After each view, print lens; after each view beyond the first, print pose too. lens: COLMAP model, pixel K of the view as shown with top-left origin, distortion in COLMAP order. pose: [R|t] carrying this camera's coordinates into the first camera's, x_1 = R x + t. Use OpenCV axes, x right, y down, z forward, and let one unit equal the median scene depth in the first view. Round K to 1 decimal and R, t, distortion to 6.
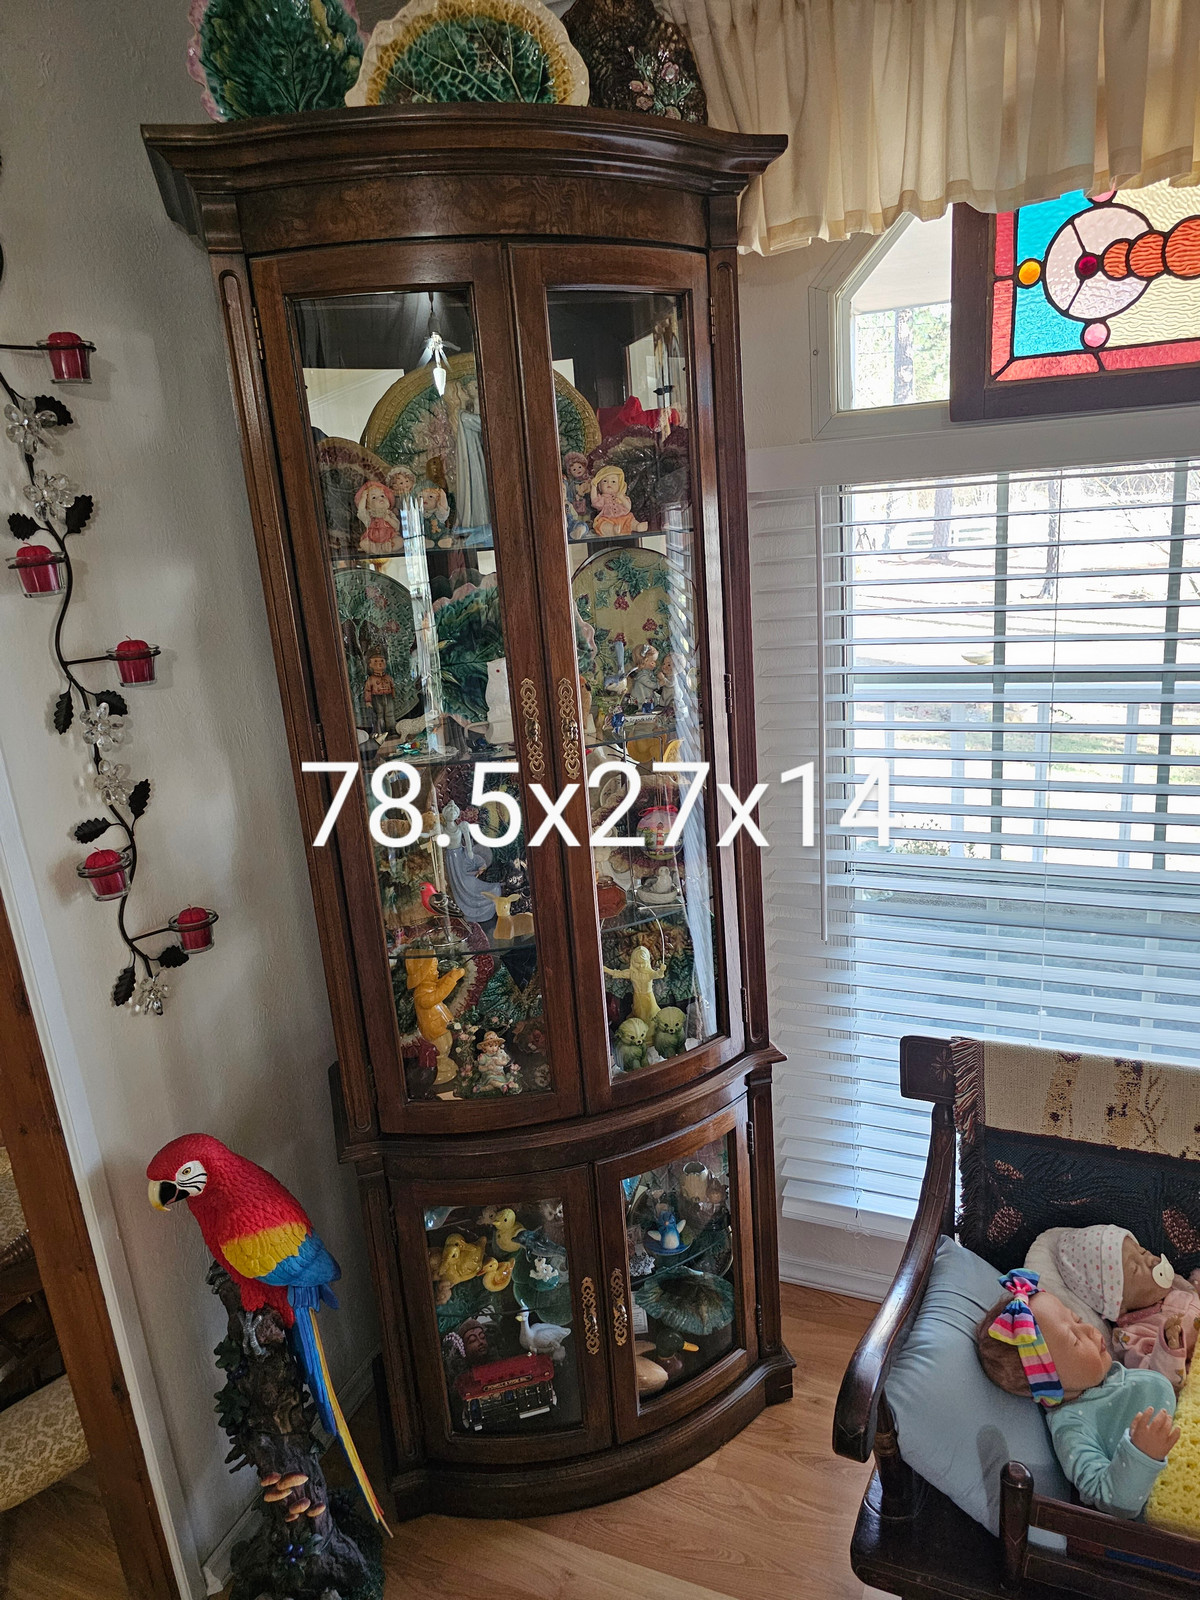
lens RADIAL K [[1083.8, 0, 618.3], [0, 1083.8, 802.6], [0, 0, 1]] dist [0.066752, -0.064770]
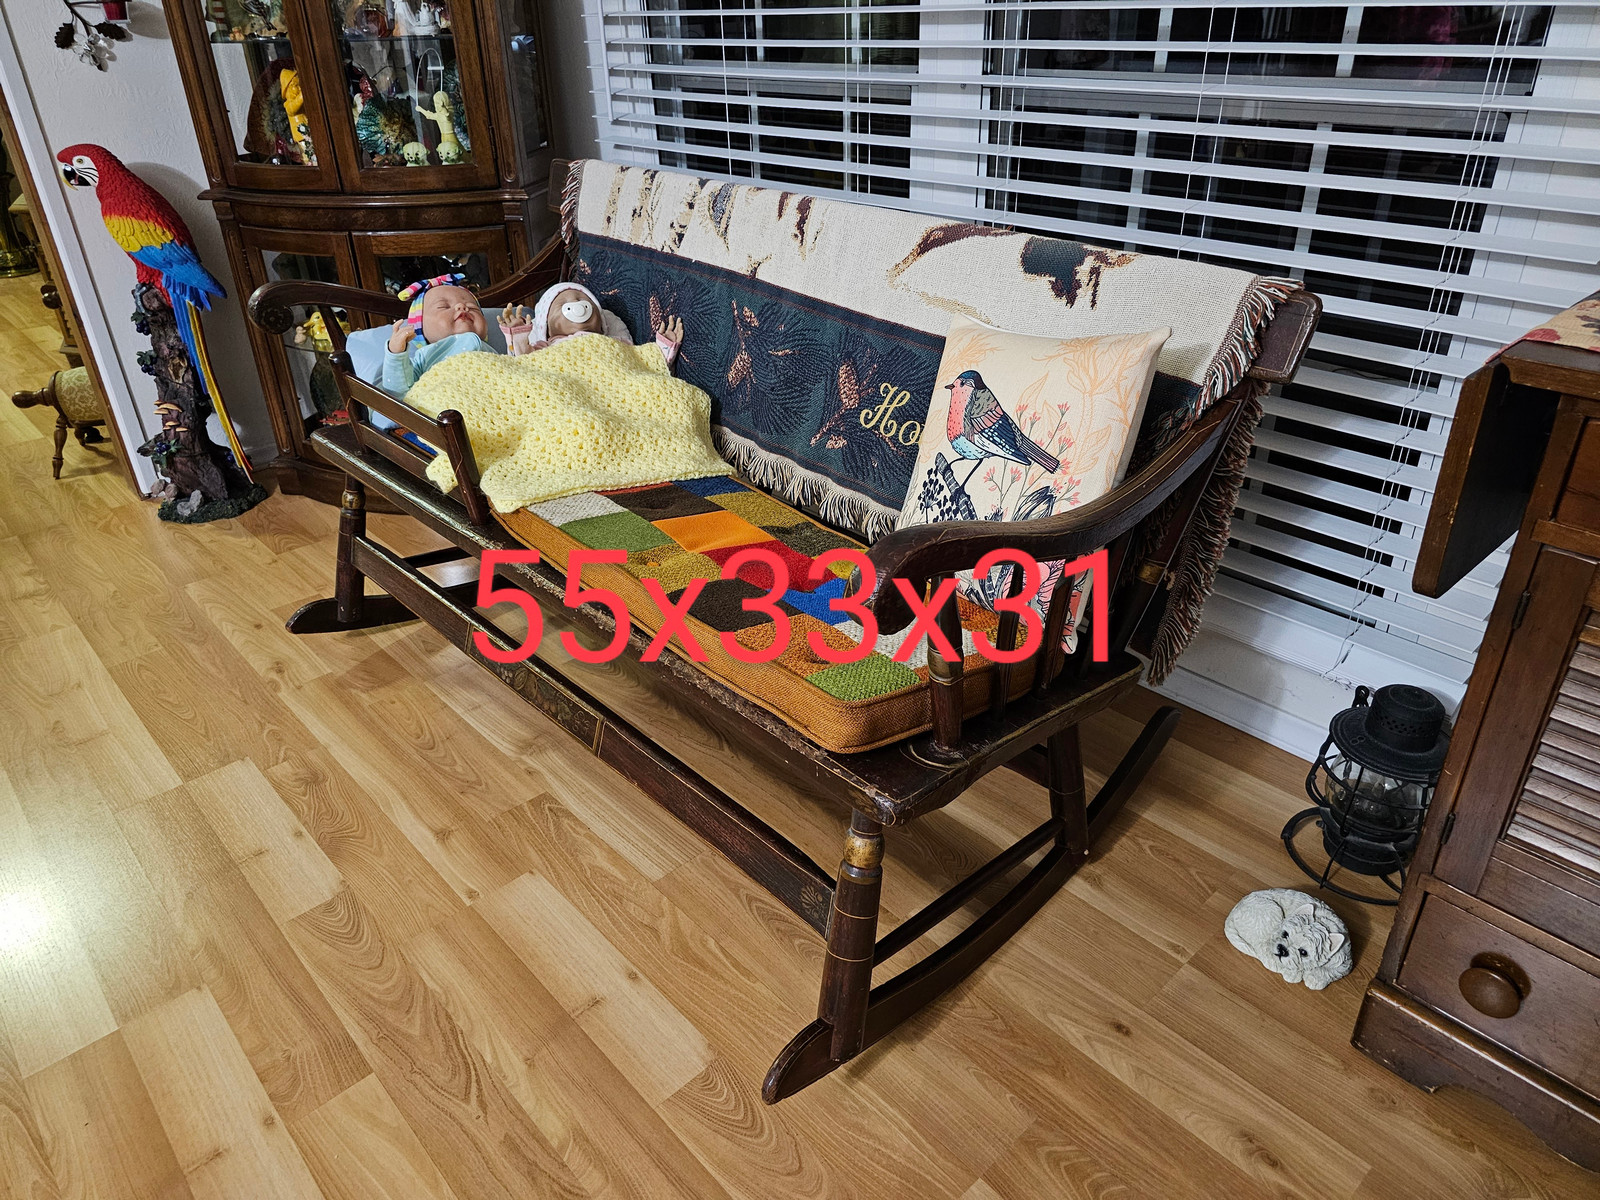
lens RADIAL K [[1083.8, 0, 800.0], [0, 1083.8, 600.0], [0, 0, 1]] dist [0.066752, -0.064770]
pose [[0.908201, 0.242678, -0.340996, 1.125796], [-0.153871, 0.951281, 0.267185, 0.334821], [0.389223, -0.190188, 0.901296, -0.104601]]
